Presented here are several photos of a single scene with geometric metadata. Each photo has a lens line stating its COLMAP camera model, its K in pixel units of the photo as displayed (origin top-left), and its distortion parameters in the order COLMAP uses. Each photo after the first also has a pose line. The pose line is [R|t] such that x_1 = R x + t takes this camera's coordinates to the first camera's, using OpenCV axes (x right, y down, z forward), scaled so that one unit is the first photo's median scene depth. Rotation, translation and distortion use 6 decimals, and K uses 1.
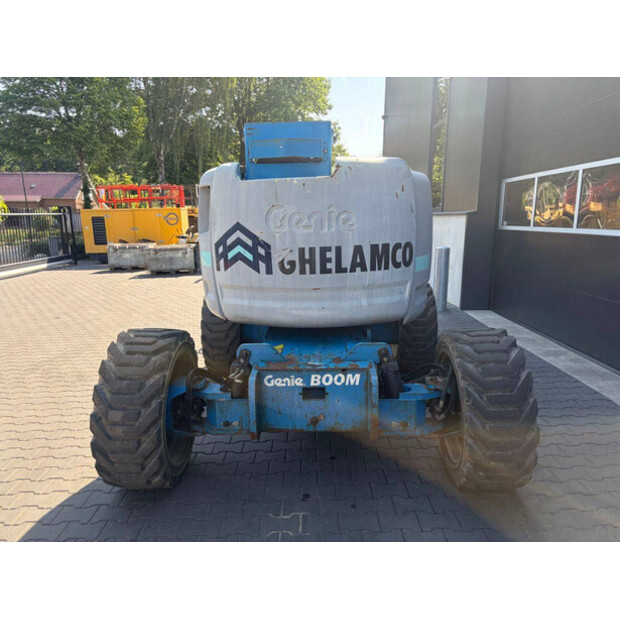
lens RADIAL K [[471.0, 0, 310.8], [0, 471.0, 308.3], [0, 0, 1]] dist [0.054749, -0.060845]
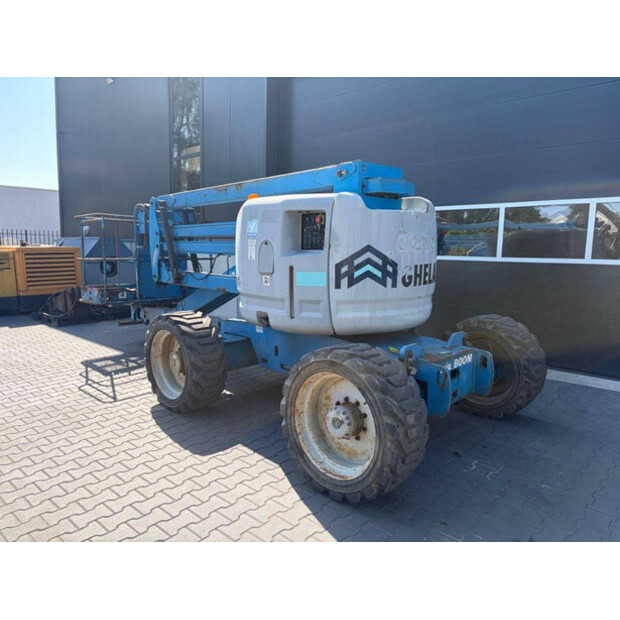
lens RADIAL K [[471.0, 0, 305.8], [0, 471.0, 309.1], [0, 0, 1]] dist [0.054749, -0.060845]
pose [[0.687608, -0.080715, 0.721582, -1.137420], [0.120684, 0.992683, -0.003963, -0.041227], [-0.715983, 0.089808, 0.692317, 0.338260]]
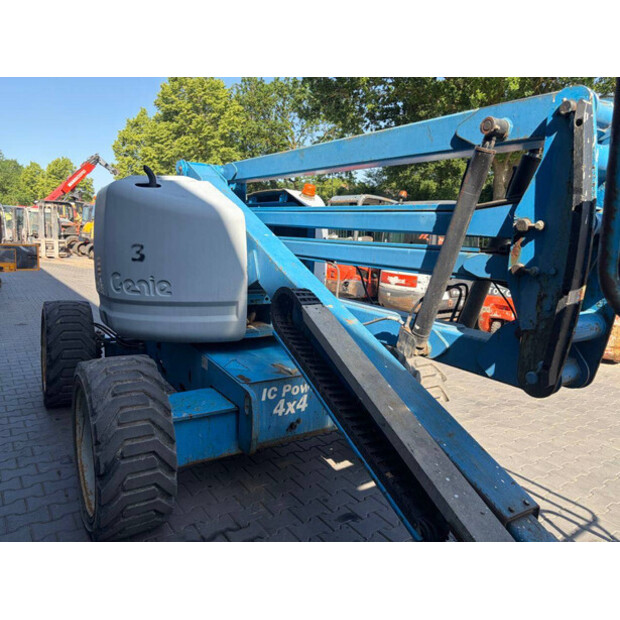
lens RADIAL K [[471.0, 0, 310.4], [0, 471.0, 305.2], [0, 0, 1]] dist [0.054749, -0.060845]
pose [[-0.821691, 0.078749, -0.564467, 0.550856], [-0.131144, 0.937707, 0.321725, -0.511375], [0.554640, 0.338385, -0.760178, 2.485763]]
